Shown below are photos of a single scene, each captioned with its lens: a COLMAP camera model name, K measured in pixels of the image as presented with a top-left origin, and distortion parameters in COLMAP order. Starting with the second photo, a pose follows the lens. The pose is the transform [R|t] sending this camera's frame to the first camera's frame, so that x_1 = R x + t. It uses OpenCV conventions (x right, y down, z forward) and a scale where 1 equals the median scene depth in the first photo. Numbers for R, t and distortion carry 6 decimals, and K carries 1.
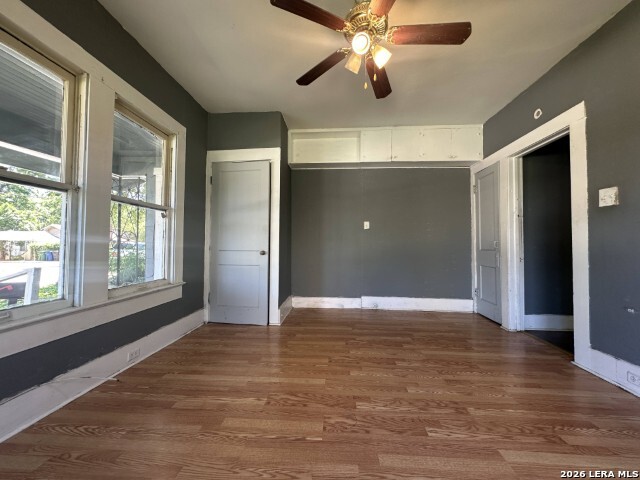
lens RADIAL K [[256.9, 0, 320.0], [0, 256.9, 240.0], [0, 0, 1]] dist [0.001583, 0.000193]
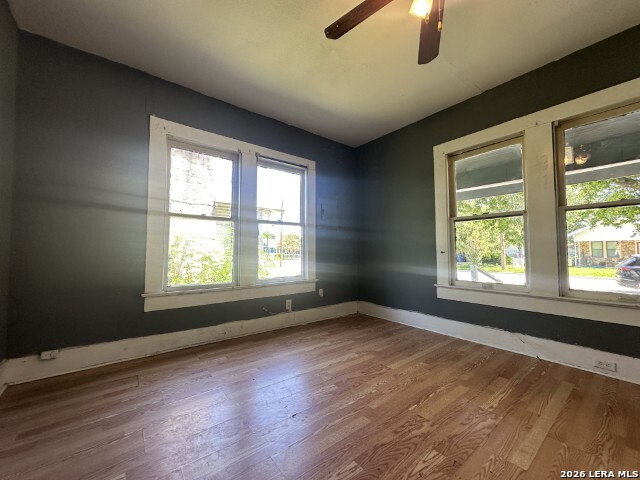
lens RADIAL K [[256.9, 0, 320.0], [0, 256.9, 240.0], [0, 0, 1]] dist [0.001583, 0.000193]
pose [[-0.741491, -0.030946, -0.670249, 1.036372], [0.014161, 0.997991, -0.061745, 0.039031], [0.670814, -0.055275, -0.739563, 1.482616]]
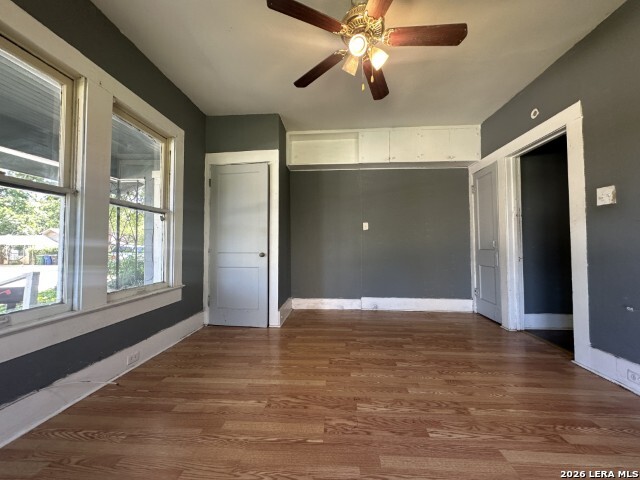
lens RADIAL K [[256.9, 0, 320.0], [0, 256.9, 240.0], [0, 0, 1]] dist [0.001583, 0.000193]
pose [[0.999950, -0.009814, 0.001934, 0.001999], [0.009825, 0.999938, -0.005325, -0.000009], [-0.001881, 0.005343, 0.999984, -0.000451]]
